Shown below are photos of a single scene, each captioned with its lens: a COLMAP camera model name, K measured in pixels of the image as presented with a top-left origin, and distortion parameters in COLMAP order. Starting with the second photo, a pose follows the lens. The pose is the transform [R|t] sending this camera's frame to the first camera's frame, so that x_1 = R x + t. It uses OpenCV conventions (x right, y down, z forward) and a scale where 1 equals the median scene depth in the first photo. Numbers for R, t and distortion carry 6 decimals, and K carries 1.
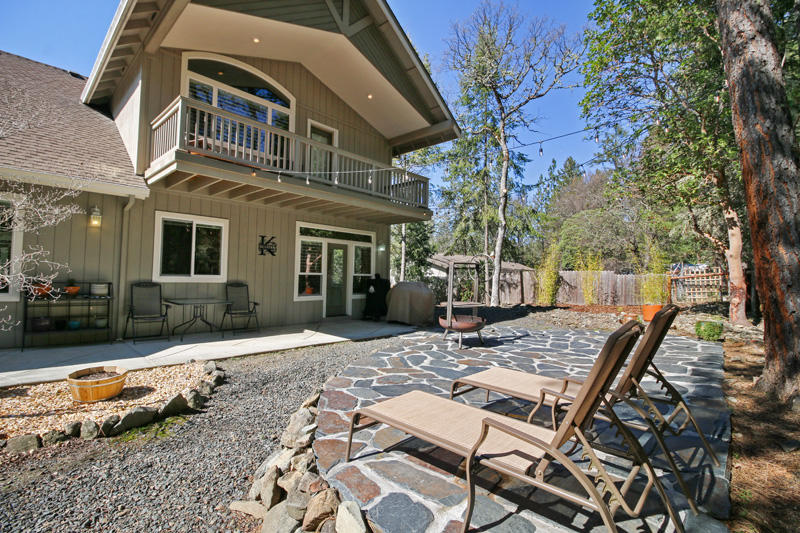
lens RADIAL K [[377.2, 0, 400.0], [0, 377.2, 266.5], [0, 0, 1]] dist [-0.002420, -0.000447]
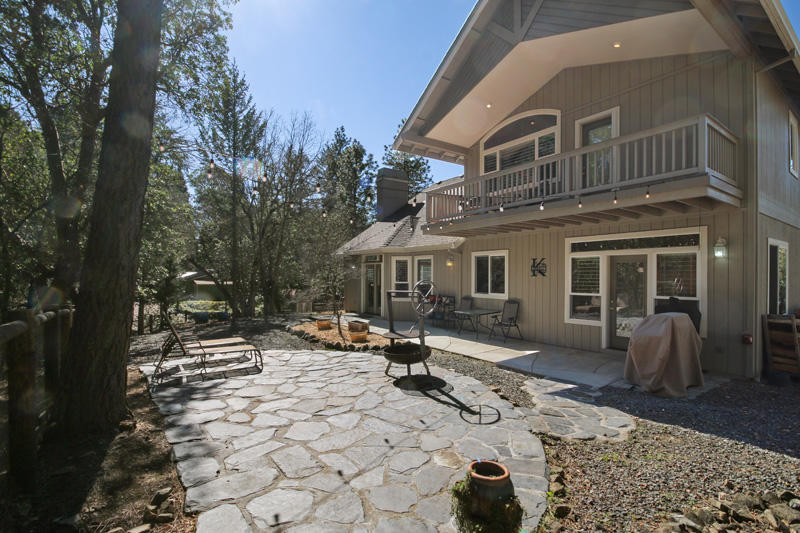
lens RADIAL K [[362.1, 0, 401.3], [0, 362.1, 276.3], [0, 0, 1]] dist [-0.000477, -0.000052]
pose [[-0.185180, -0.019148, -0.982518, 0.712863], [0.023308, 0.999443, -0.023871, -0.013257], [0.982428, -0.027321, -0.184631, 0.784108]]
